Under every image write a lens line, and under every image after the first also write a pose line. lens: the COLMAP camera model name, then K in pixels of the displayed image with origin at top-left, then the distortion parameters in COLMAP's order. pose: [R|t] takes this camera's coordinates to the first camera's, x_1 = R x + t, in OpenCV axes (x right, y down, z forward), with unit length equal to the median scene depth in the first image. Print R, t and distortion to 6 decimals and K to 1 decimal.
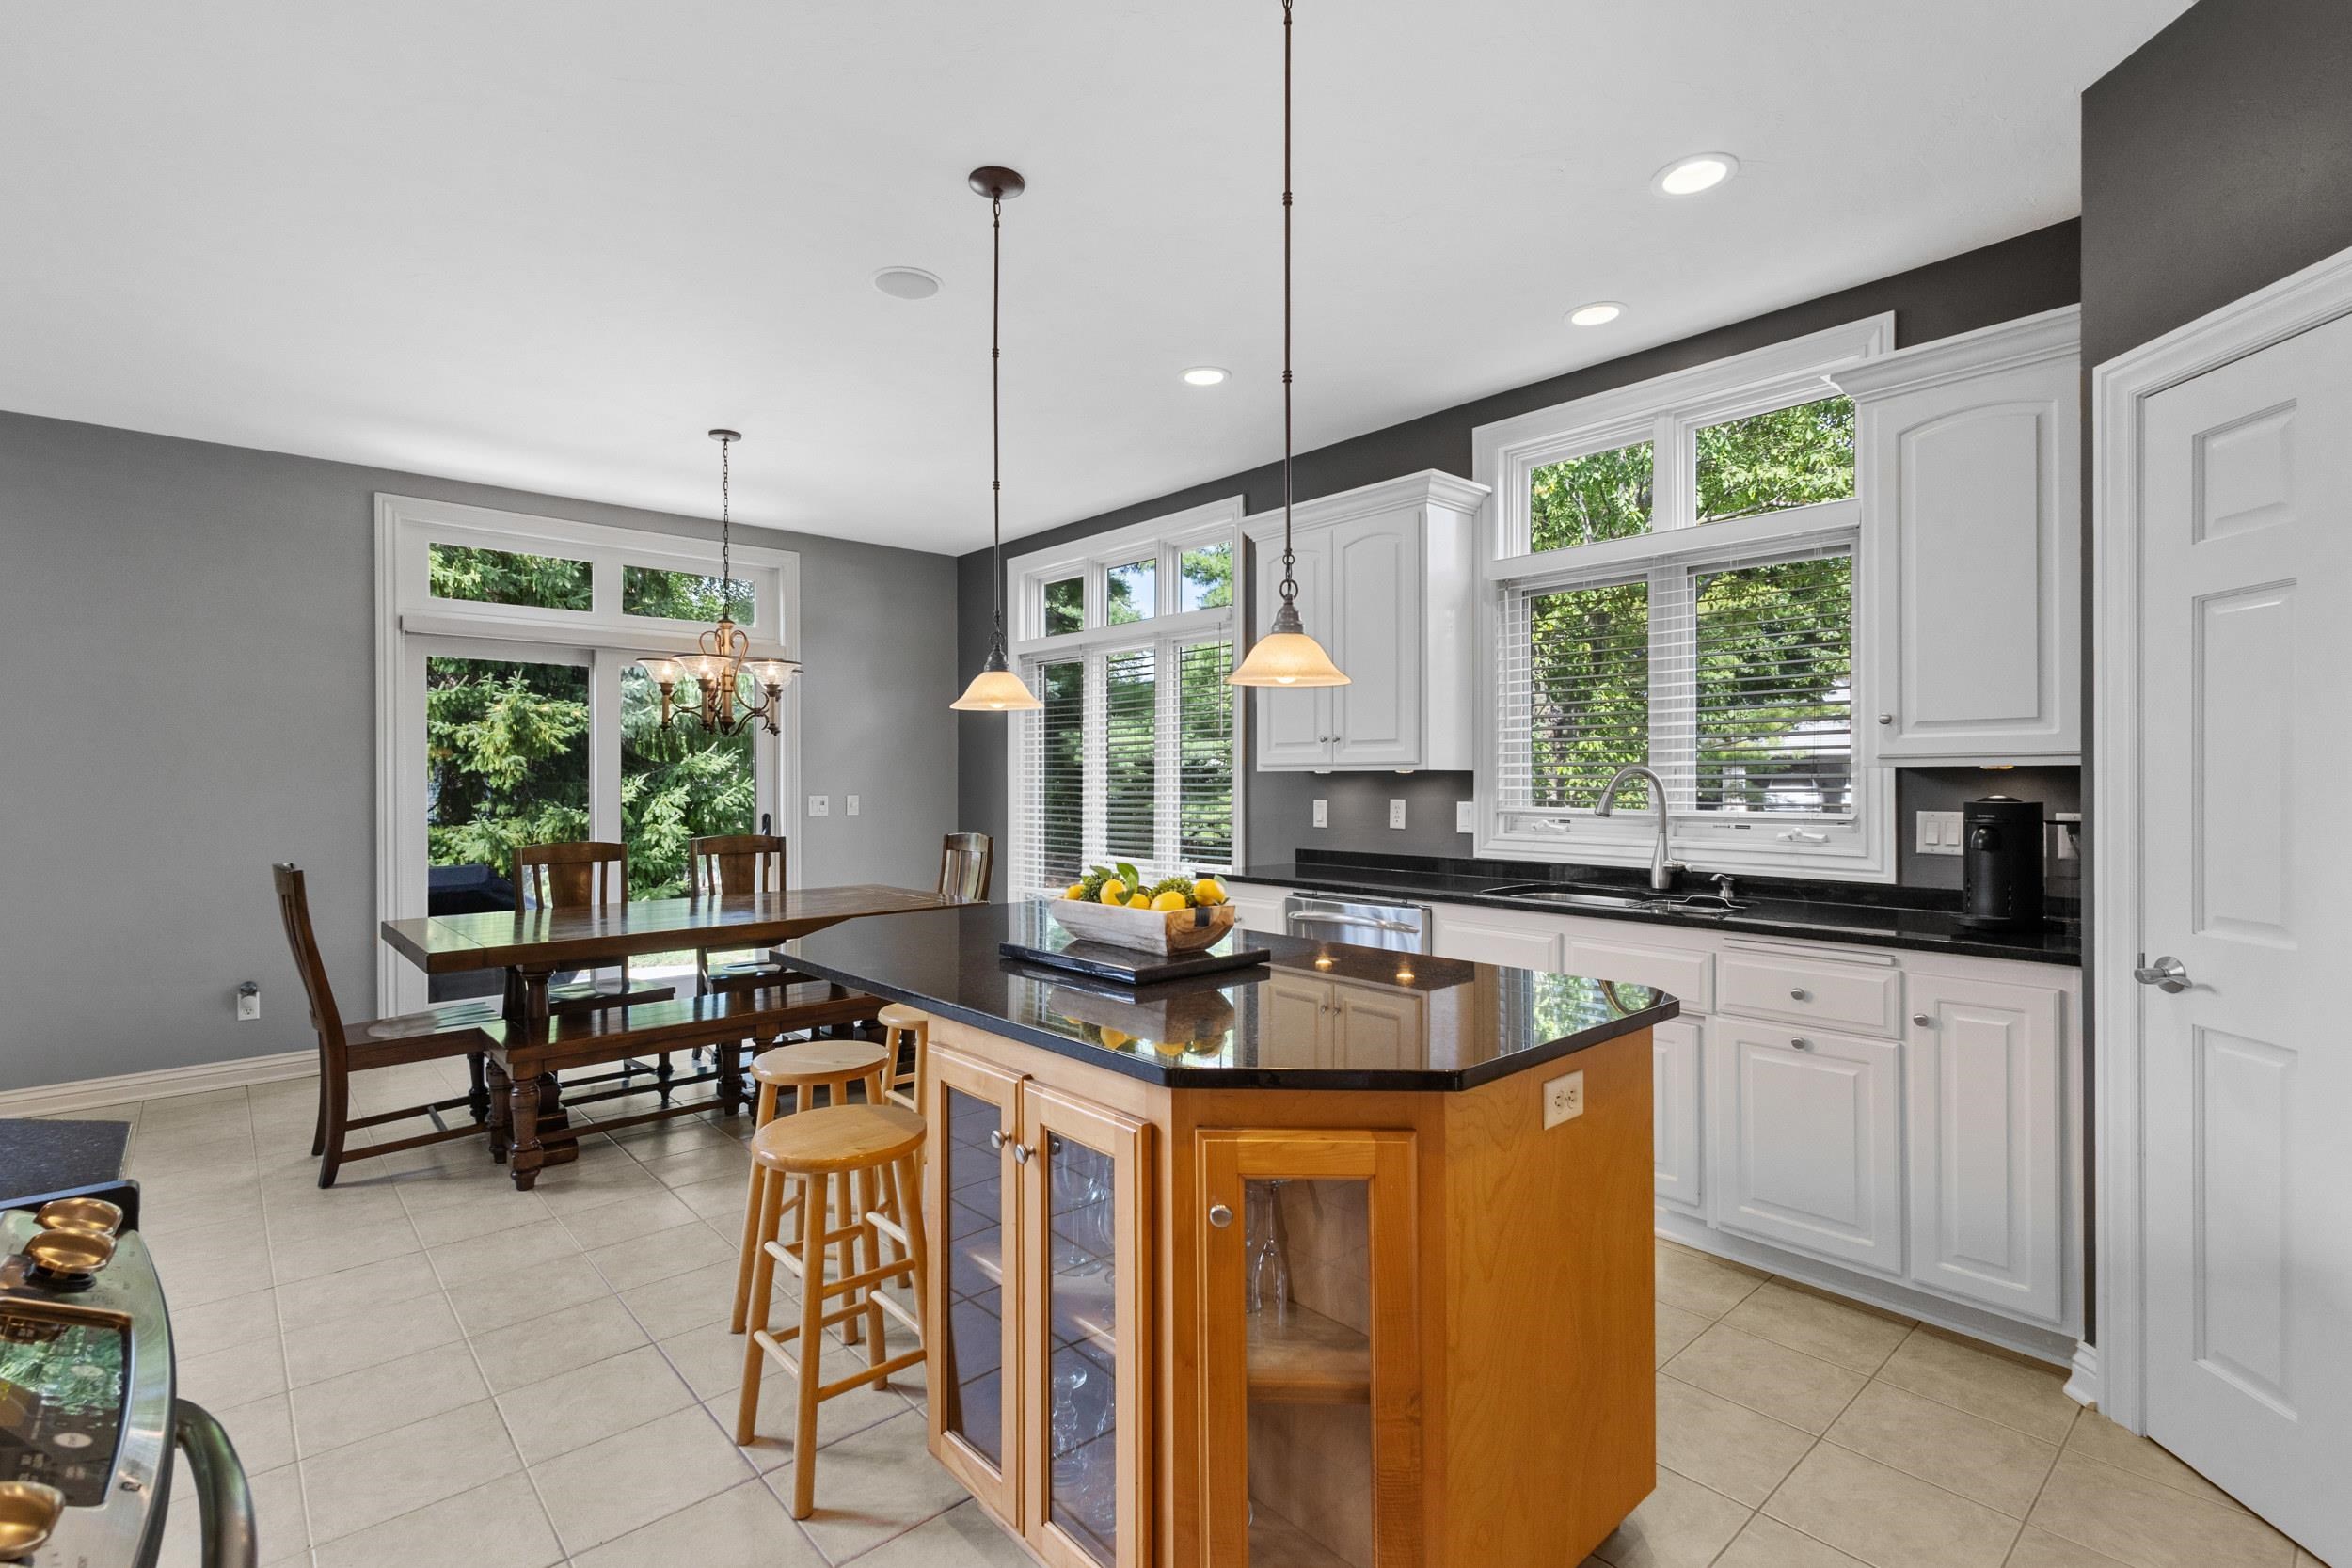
lens RADIAL K [[1086.5, 0, 1176.0], [0, 1086.5, 784.0], [0, 0, 1]] dist [0.014932, -0.000377]
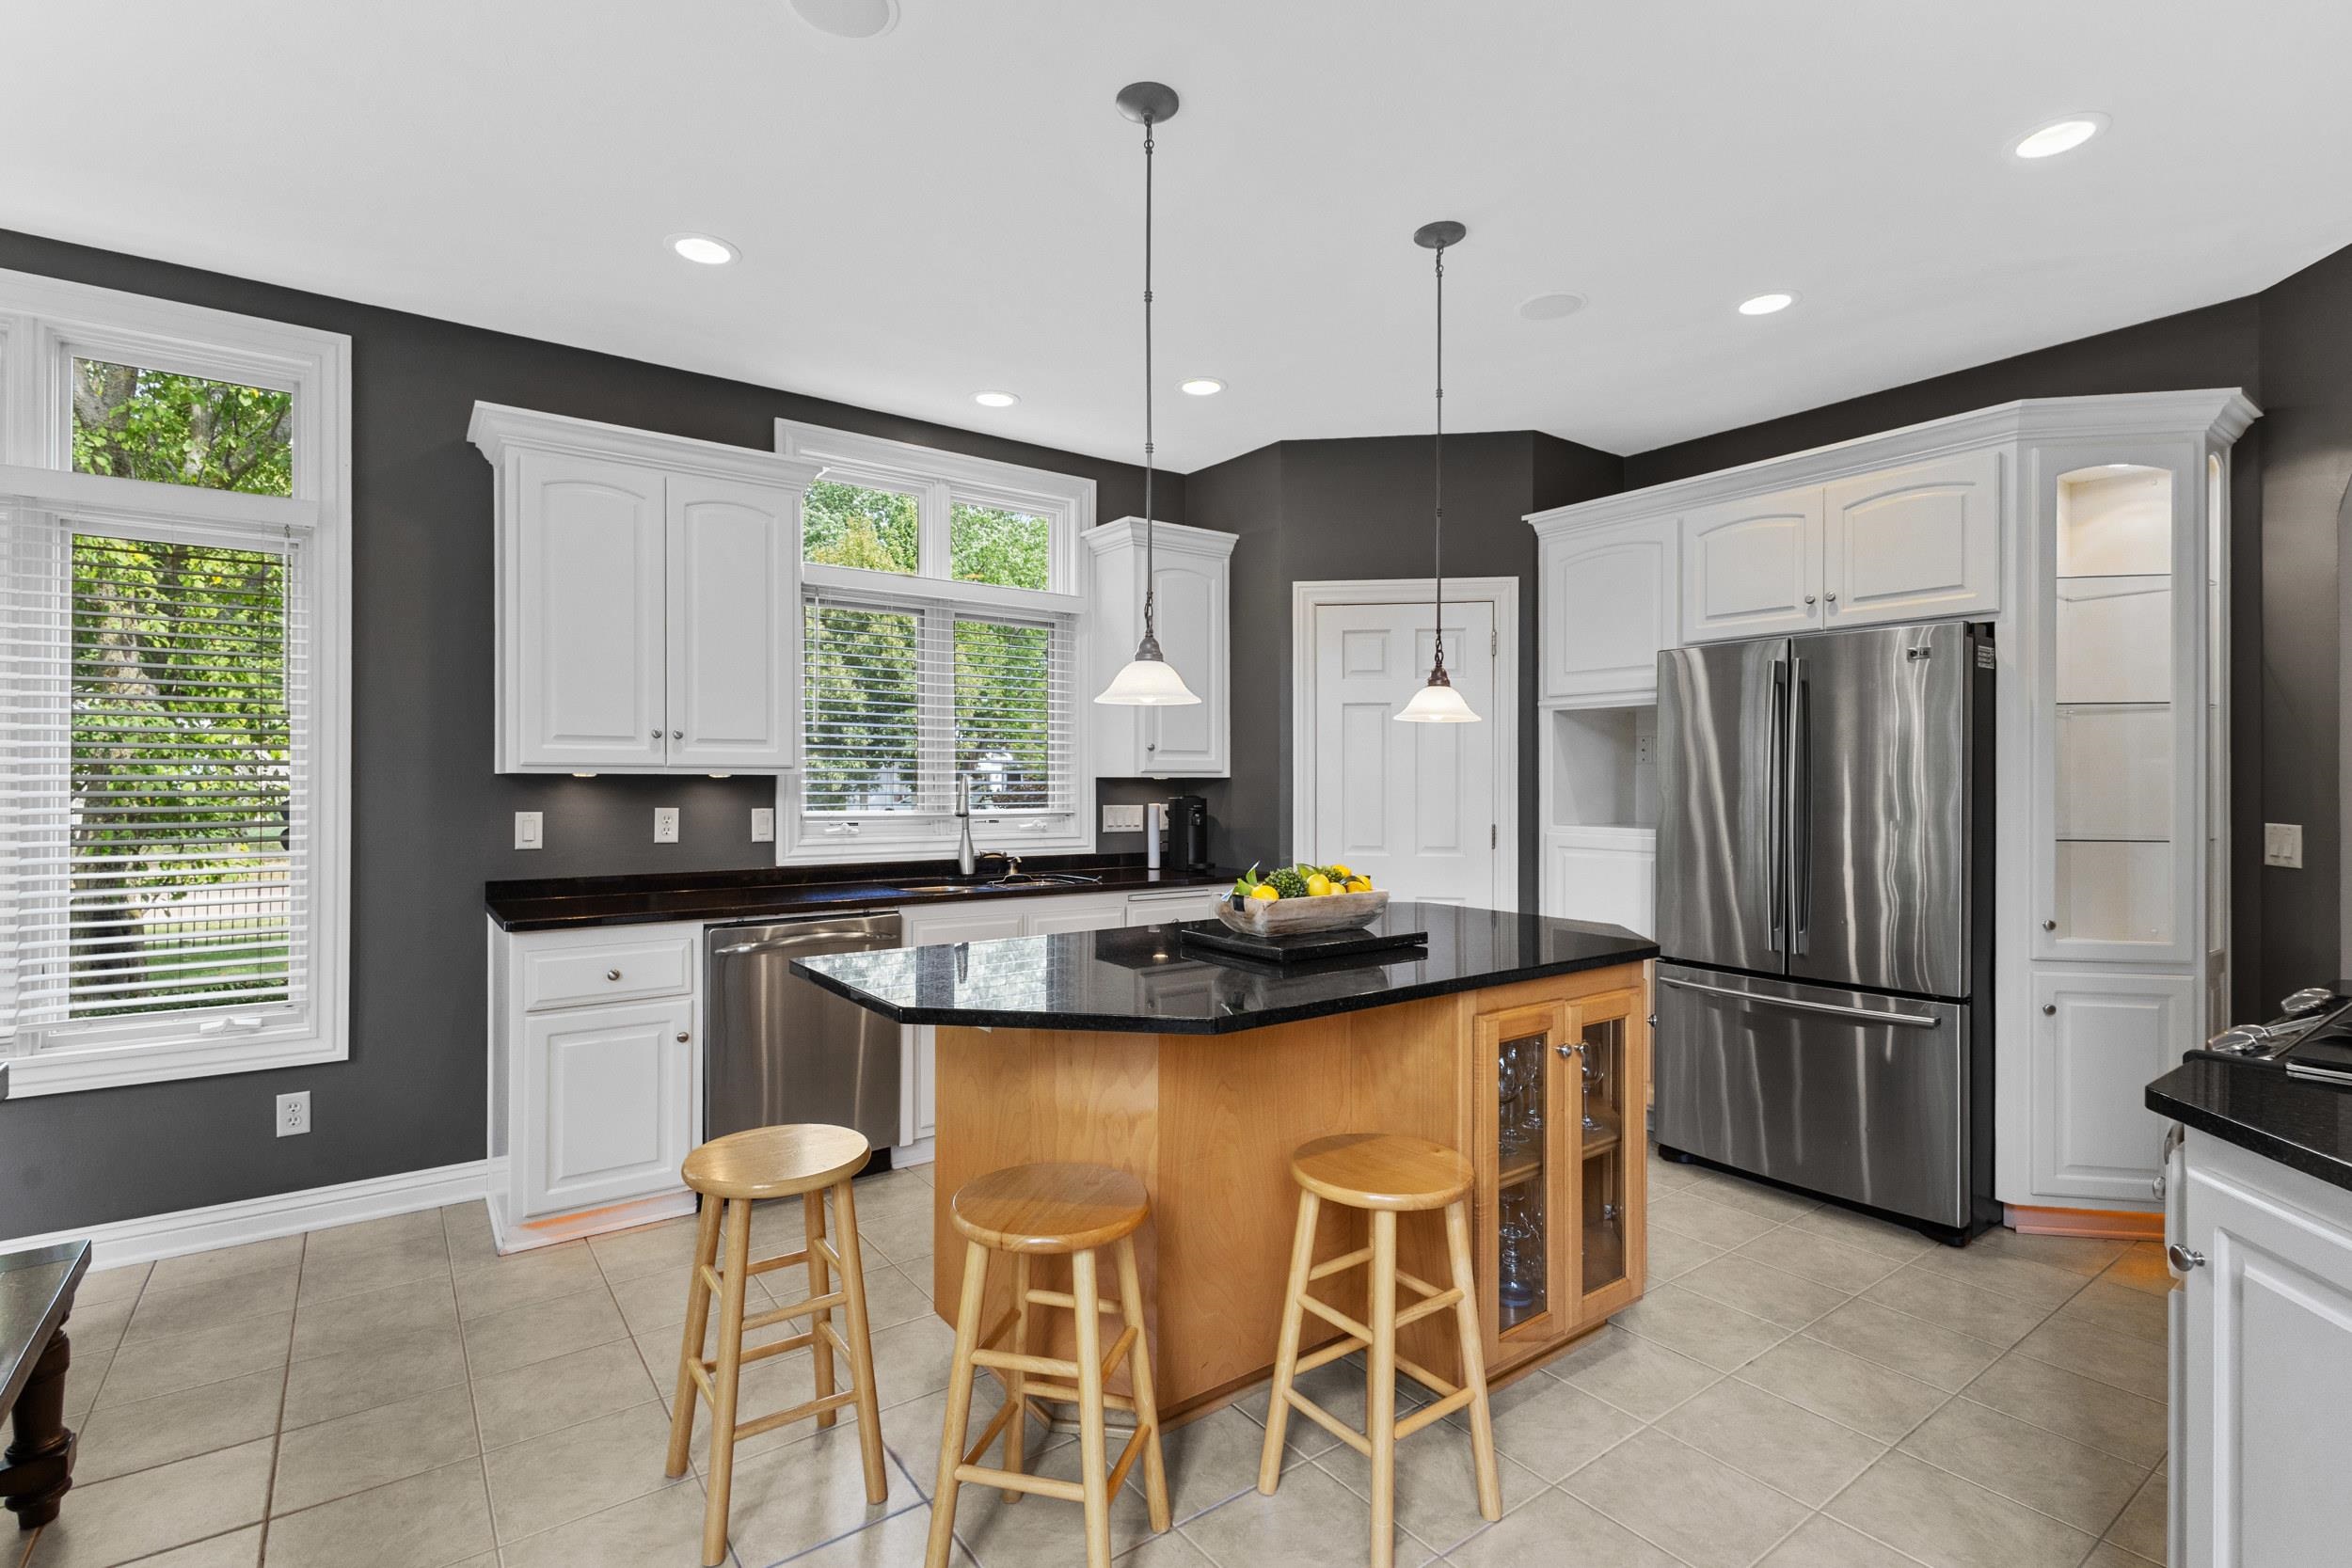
lens RADIAL K [[1093.6, 0, 1177.1], [0, 1093.6, 781.0], [0, 0, 1]] dist [0.000663, -0.000560]
pose [[0.097401, 0.005682, 0.995229, -0.840602], [0.003322, 0.999976, -0.006034, -0.000487], [-0.995240, 0.003894, 0.097380, 0.724157]]
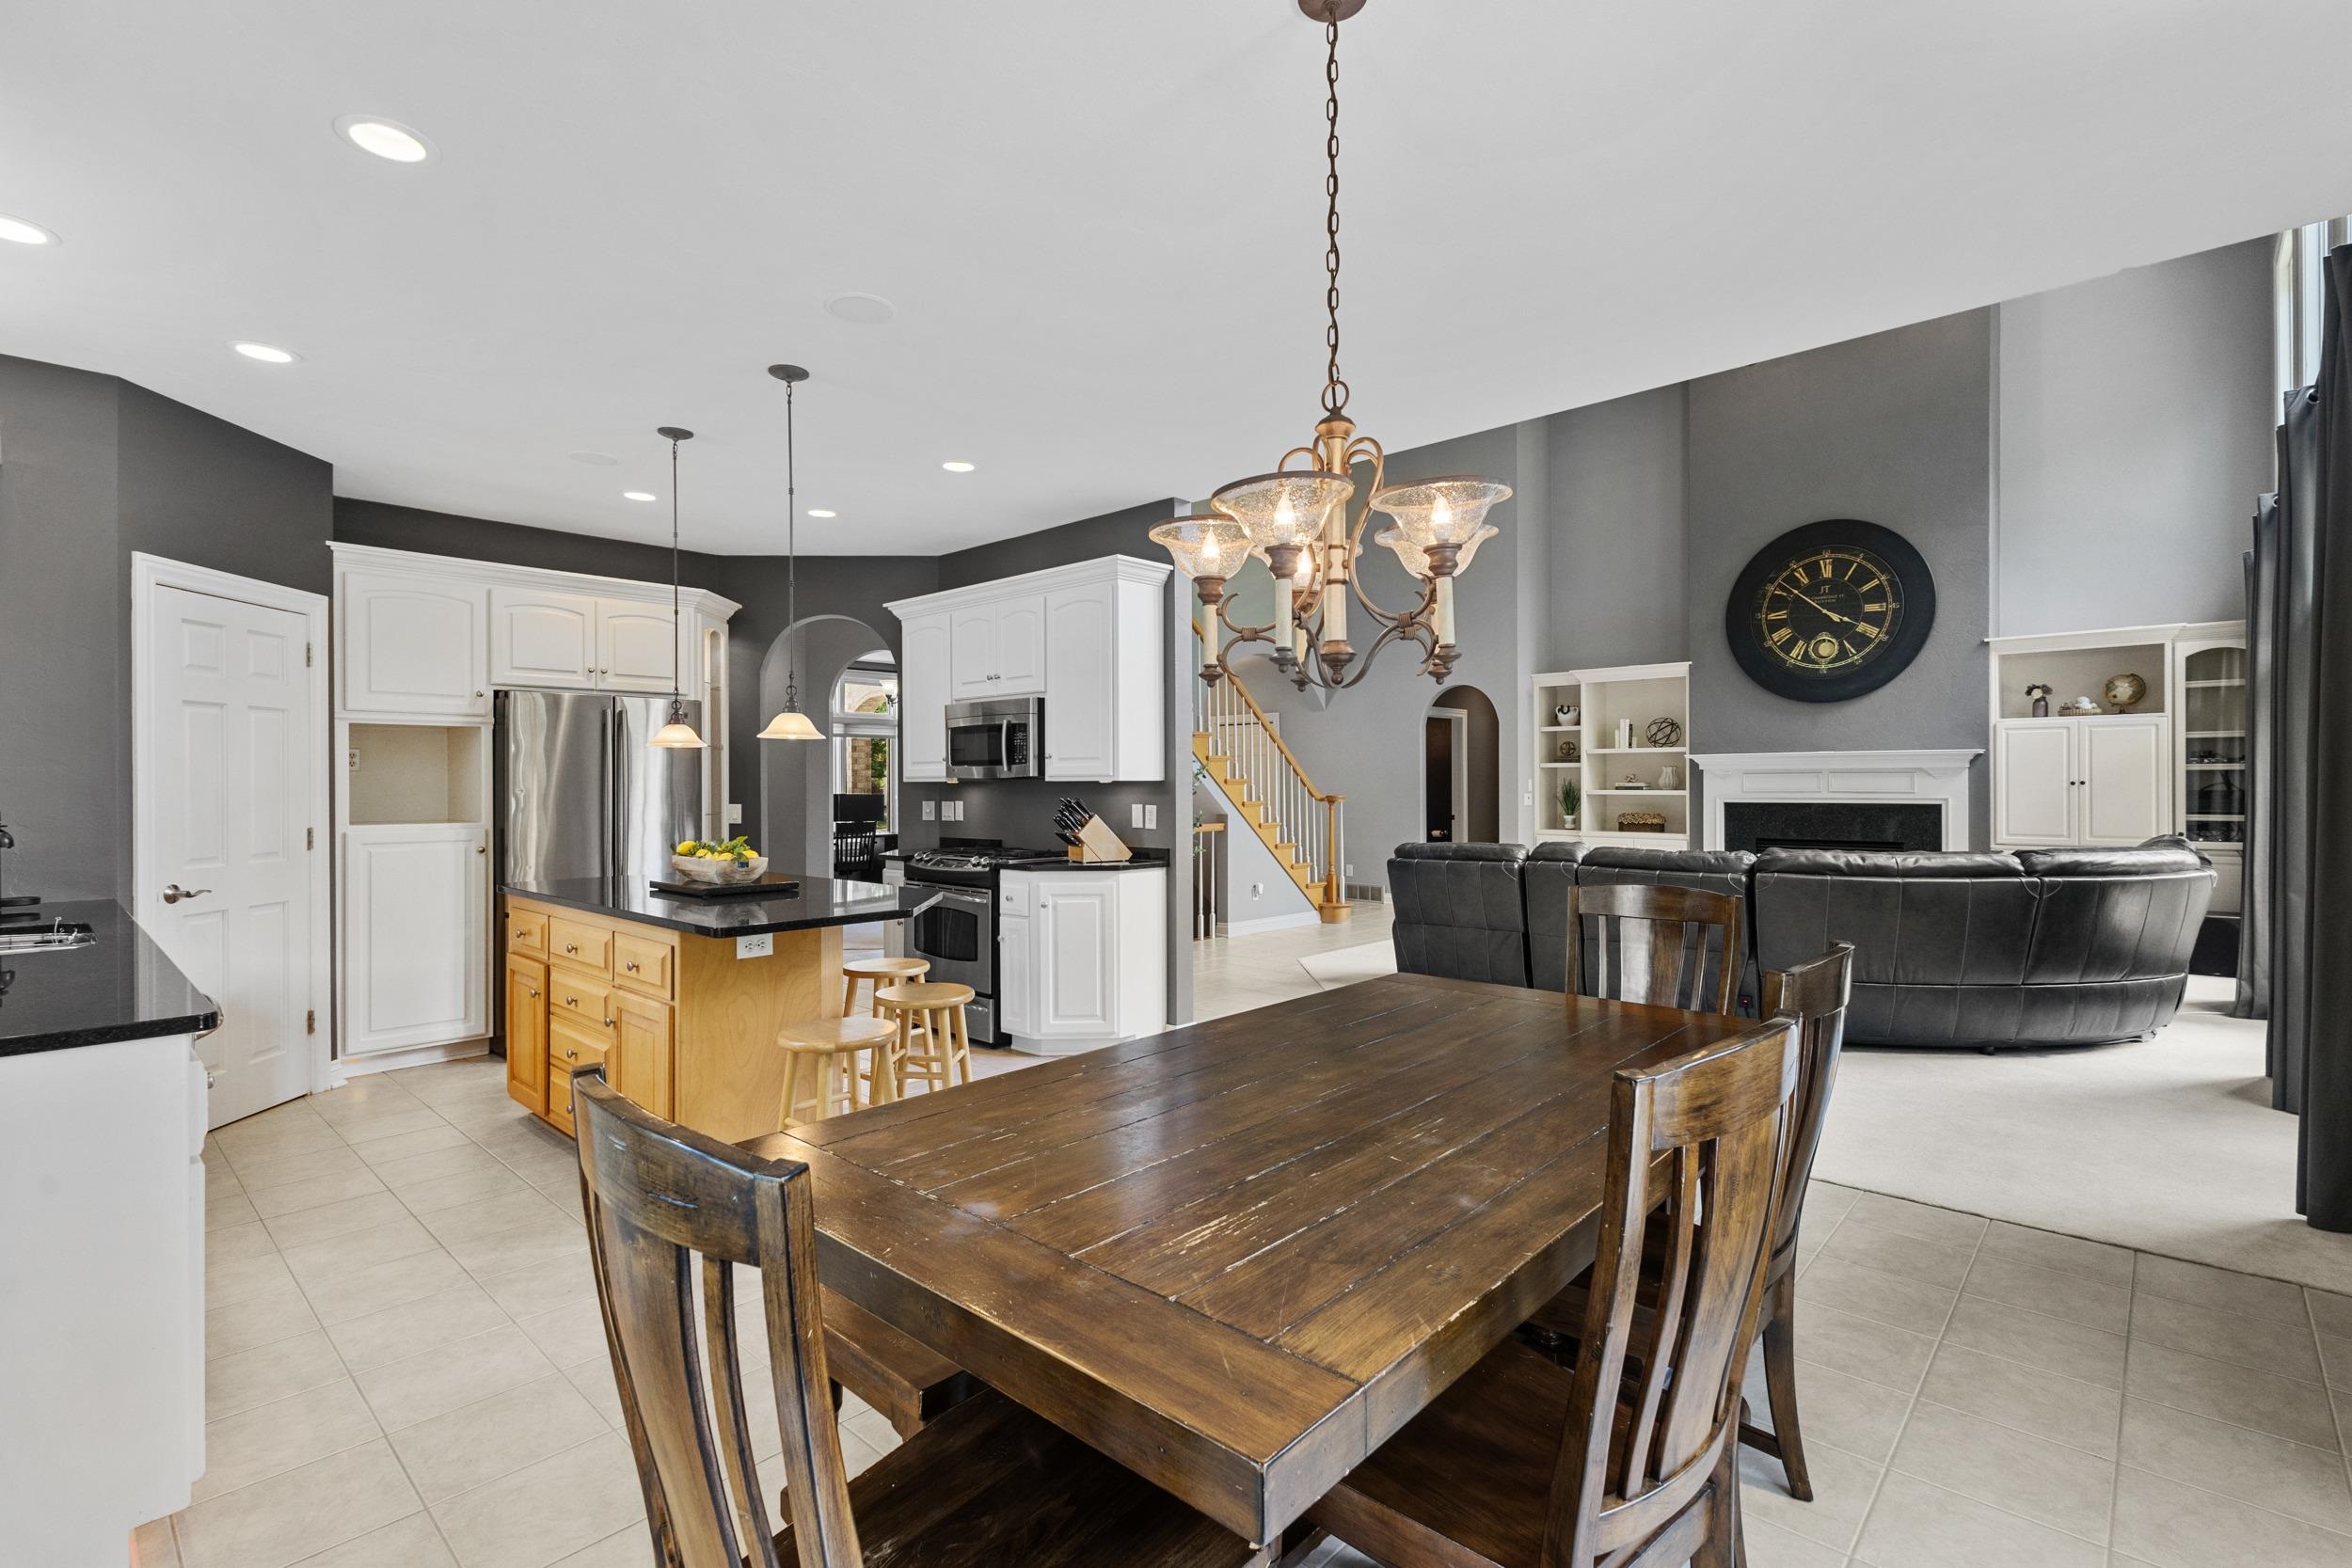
lens RADIAL K [[1079.5, 0, 1178.0], [0, 1079.5, 797.4], [0, 0, 1]] dist [0.001220, -0.001354]
pose [[-0.995730, 0.009822, -0.091793, -0.439148], [0.008140, 0.999792, 0.018677, -0.010395], [0.091957, 0.017850, -0.995603, 2.008265]]
